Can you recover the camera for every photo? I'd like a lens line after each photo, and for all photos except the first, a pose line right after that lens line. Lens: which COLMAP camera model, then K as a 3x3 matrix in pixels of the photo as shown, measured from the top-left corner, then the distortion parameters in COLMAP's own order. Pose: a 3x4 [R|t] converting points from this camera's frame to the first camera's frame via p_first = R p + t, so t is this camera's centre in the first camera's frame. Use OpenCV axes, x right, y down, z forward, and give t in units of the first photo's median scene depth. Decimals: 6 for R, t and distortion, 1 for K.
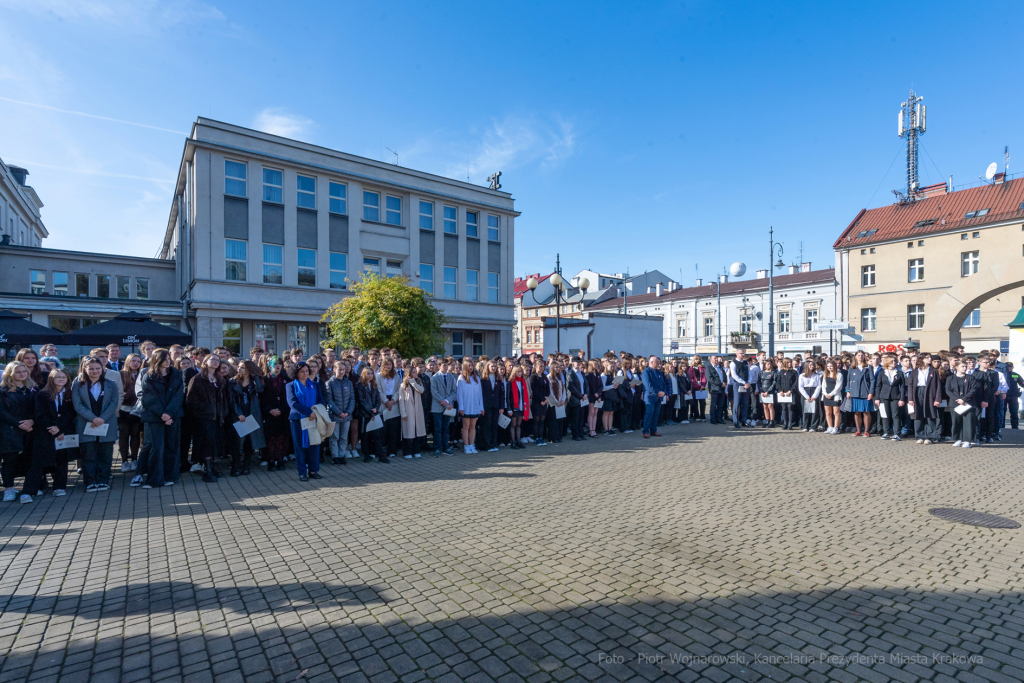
lens RADIAL K [[509.2, 0, 525.3], [0, 509.2, 366.6], [0, 0, 1]] dist [0.013537, -0.002208]
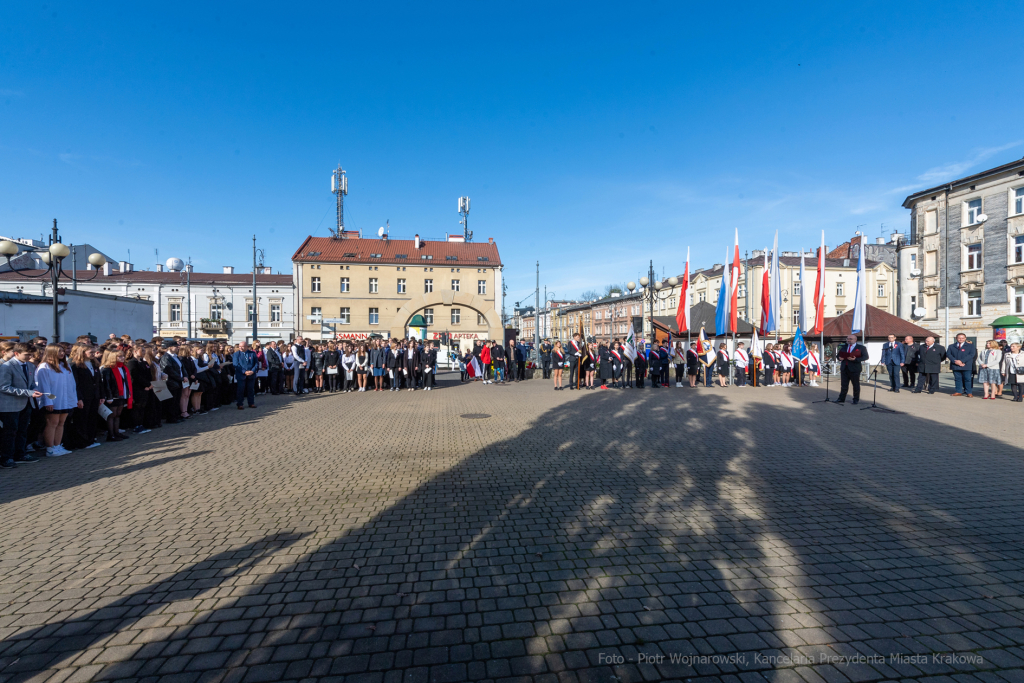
lens RADIAL K [[408.6, 0, 503.1], [0, 408.6, 344.9], [0, 0, 1]] dist [0.013884, -0.002150]
pose [[0.486149, -0.001835, 0.873874, -0.116131], [0.011293, 0.999927, -0.004183, -0.000246], [-0.873803, 0.011903, 0.486135, 0.008589]]
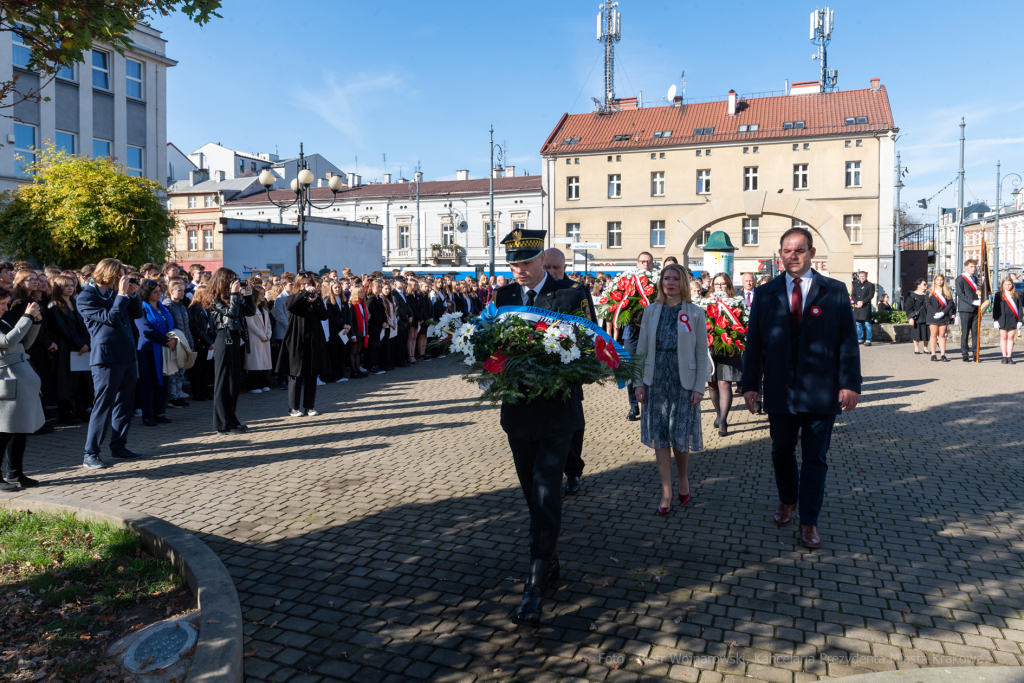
lens RADIAL K [[719.1, 0, 528.1], [0, 719.1, 302.5], [0, 0, 1]] dist [0.041882, 0.002648]
pose [[0.846455, -0.015021, 0.532248, -0.160249], [0.004494, 0.999768, 0.021067, 0.001363], [-0.532441, -0.015441, 0.846326, -0.096625]]
